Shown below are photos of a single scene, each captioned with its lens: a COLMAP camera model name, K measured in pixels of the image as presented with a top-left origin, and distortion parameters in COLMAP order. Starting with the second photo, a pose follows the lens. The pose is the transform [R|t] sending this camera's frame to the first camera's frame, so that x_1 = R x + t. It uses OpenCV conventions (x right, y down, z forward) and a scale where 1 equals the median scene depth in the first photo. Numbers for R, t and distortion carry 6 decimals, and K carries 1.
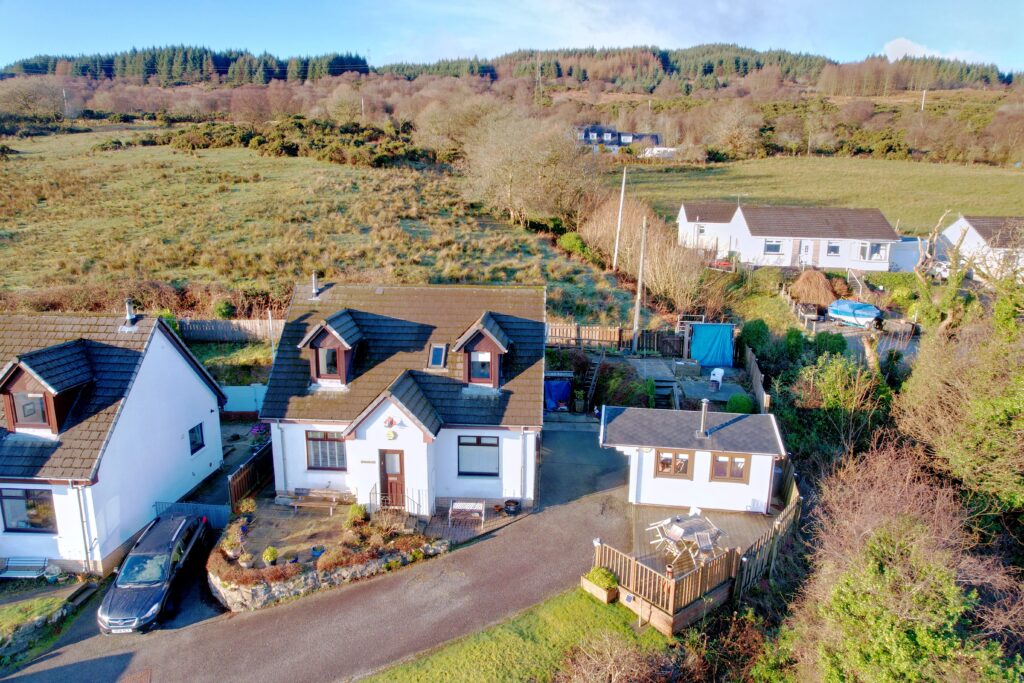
lens RADIAL K [[660.8, 0, 512.0], [0, 660.8, 341.5], [0, 0, 1]] dist [-0.079103, 0.073583]
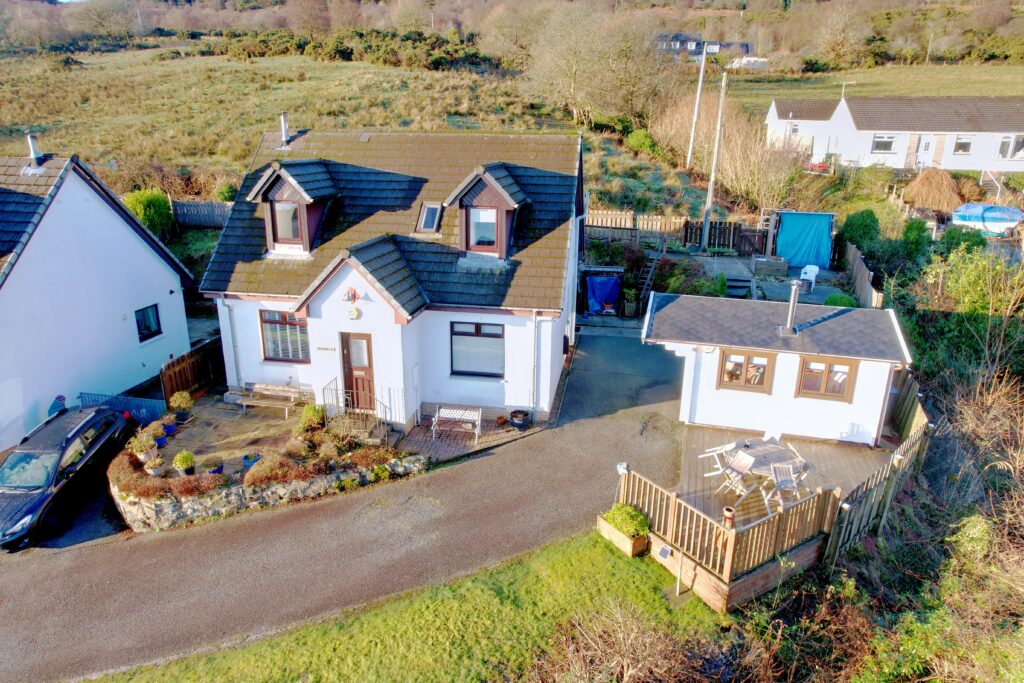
lens RADIAL K [[660.8, 0, 512.0], [0, 660.8, 341.5], [0, 0, 1]] dist [-0.079103, 0.073583]
pose [[0.993409, 0.035819, -0.108883, 0.067912], [-0.025278, 0.994994, 0.096689, 0.088867], [0.111801, -0.093300, 0.989341, 0.256823]]
